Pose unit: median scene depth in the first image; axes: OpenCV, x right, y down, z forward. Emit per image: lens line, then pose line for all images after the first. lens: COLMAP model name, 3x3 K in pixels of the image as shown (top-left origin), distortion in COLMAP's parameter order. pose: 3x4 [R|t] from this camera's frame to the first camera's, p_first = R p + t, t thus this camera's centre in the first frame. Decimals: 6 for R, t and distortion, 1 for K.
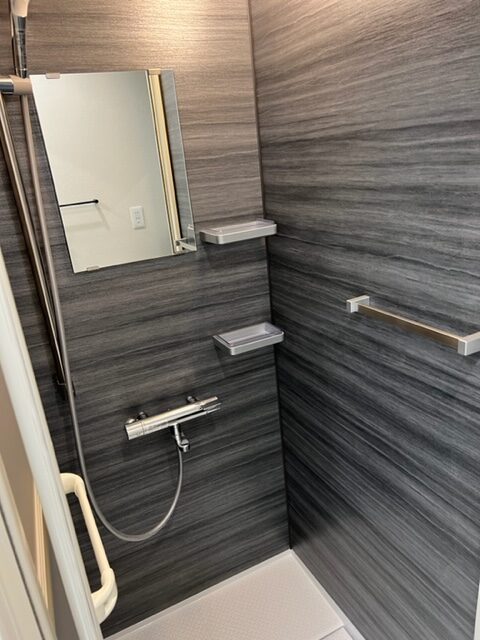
lens RADIAL K [[483.1, 0, 240.4], [0, 483.1, 321.9], [0, 0, 1]] dist [0.049392, -0.050216]
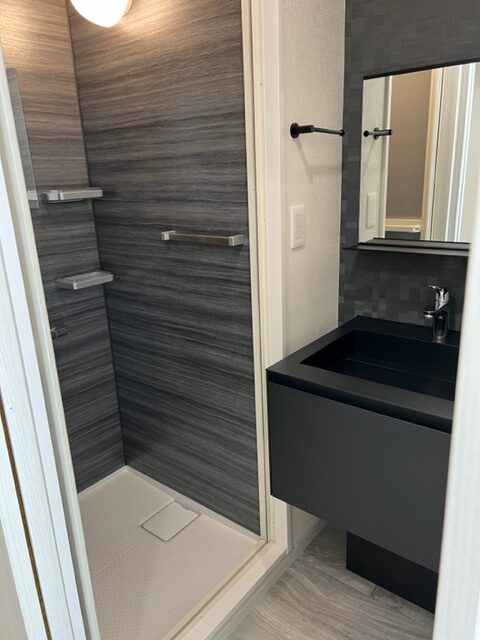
lens RADIAL K [[483.1, 0, 240.5], [0, 483.1, 320.1], [0, 0, 1]] dist [0.049392, -0.050216]
pose [[0.907226, -0.069464, 0.414868, -0.183188], [0.099138, 0.993797, -0.050395, 0.298134], [-0.408794, 0.086849, 0.908485, -0.409173]]
